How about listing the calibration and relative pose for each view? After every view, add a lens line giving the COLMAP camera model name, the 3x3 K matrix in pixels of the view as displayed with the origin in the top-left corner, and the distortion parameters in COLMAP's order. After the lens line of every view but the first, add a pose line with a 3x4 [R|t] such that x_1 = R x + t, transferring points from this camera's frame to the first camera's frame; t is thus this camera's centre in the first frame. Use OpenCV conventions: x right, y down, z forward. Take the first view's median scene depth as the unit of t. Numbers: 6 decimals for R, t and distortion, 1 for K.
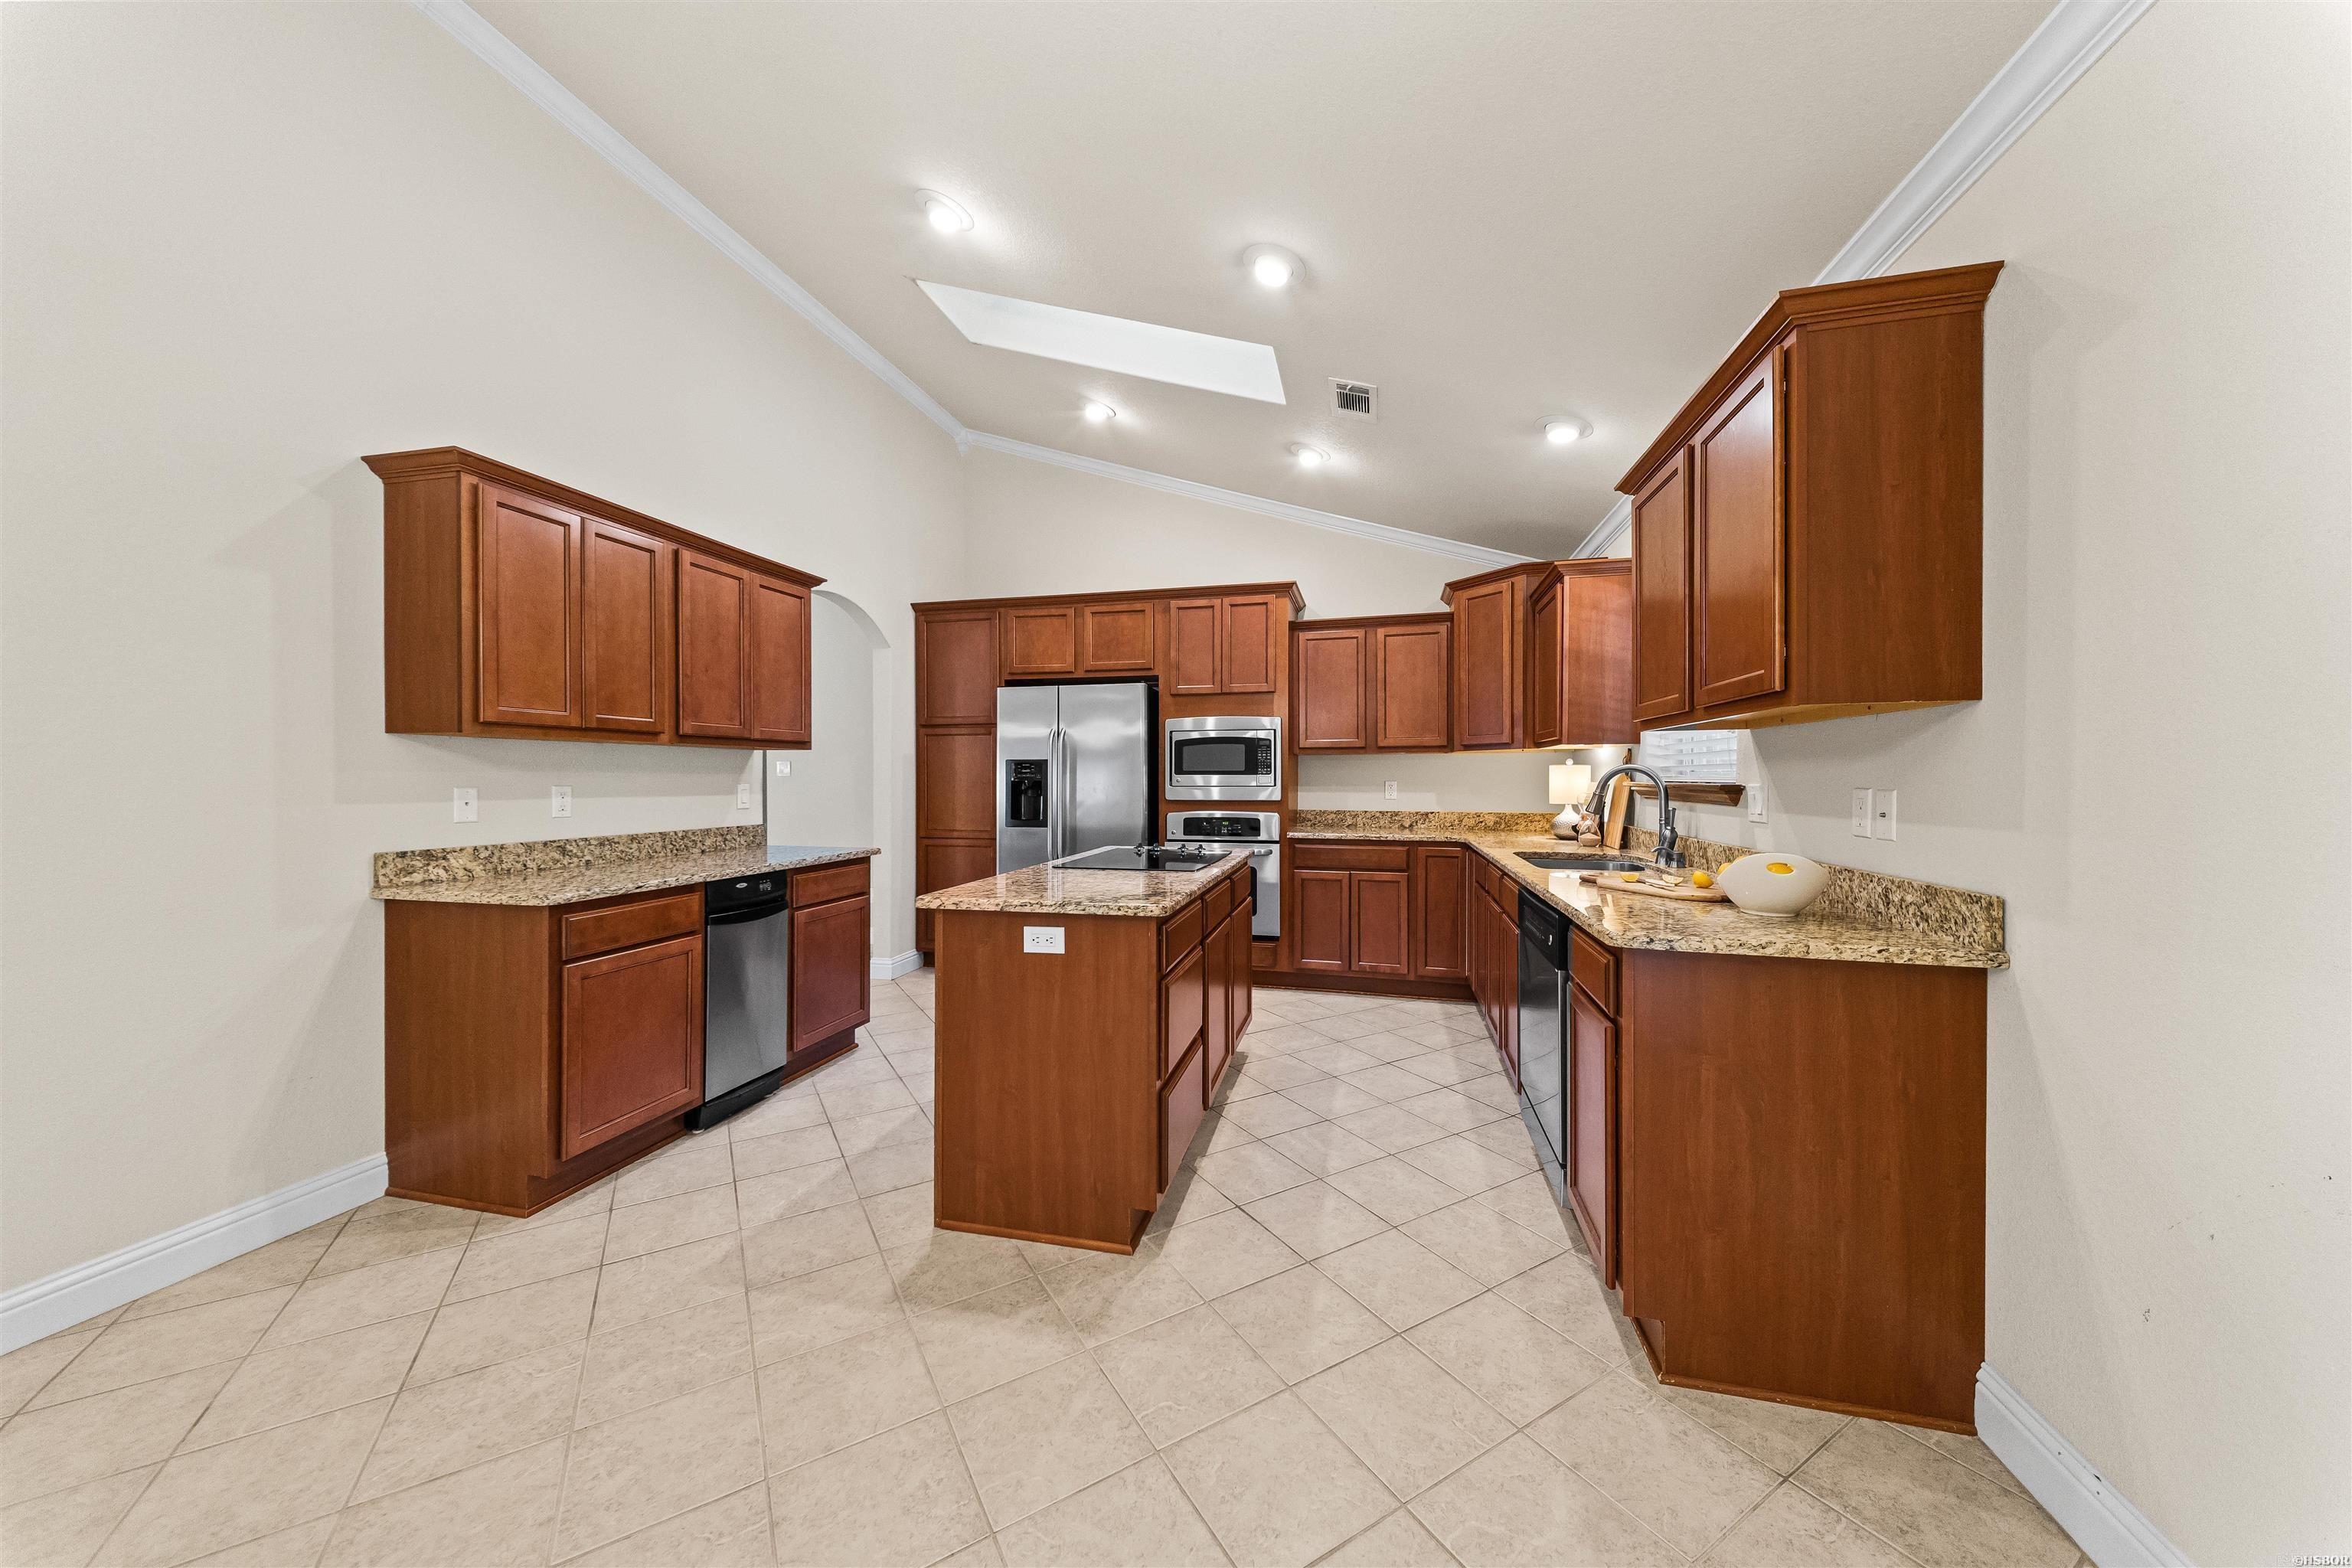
lens RADIAL K [[799.5, 0, 1170.8], [0, 799.5, 779.3], [0, 0, 1]] dist [0.015612, -0.000287]
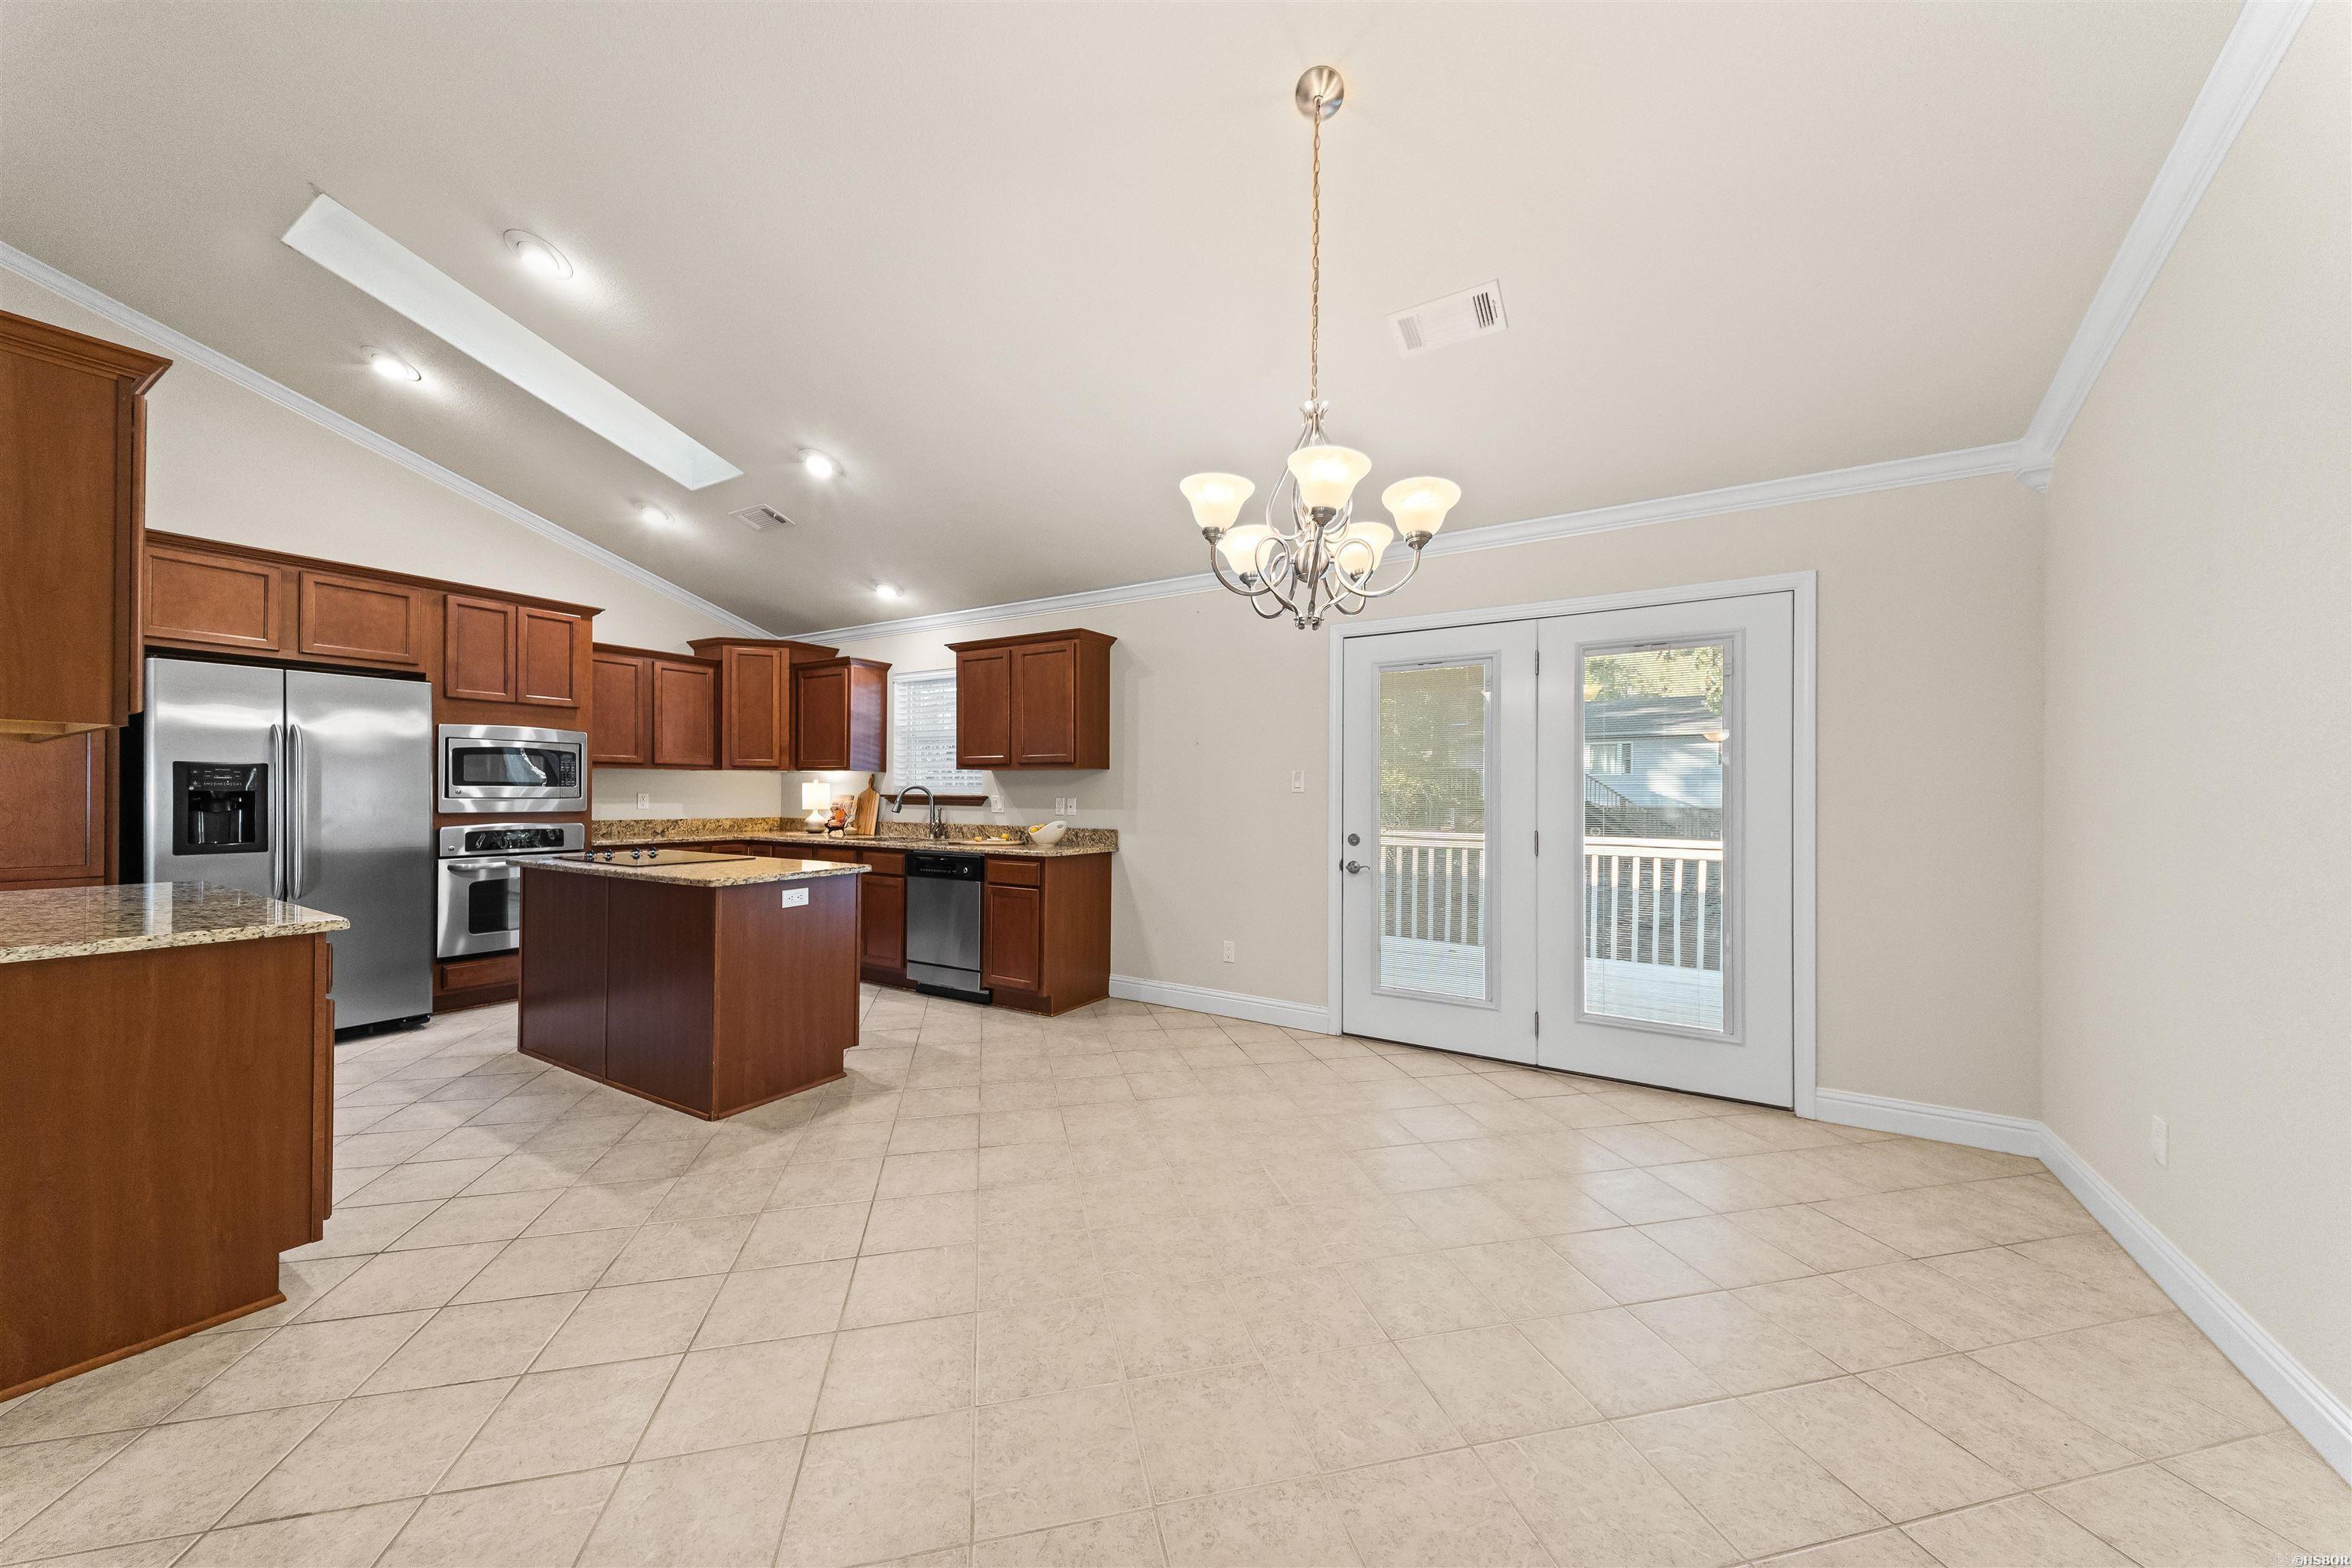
lens RADIAL K [[799.5, 0, 1170.8], [0, 799.5, 779.3], [0, 0, 1]] dist [0.015612, -0.000287]
pose [[0.314894, 0.019768, 0.948921, -0.683599], [-0.005893, 0.999805, -0.018872, -0.000260], [-0.949109, 0.000351, 0.314949, -0.081627]]
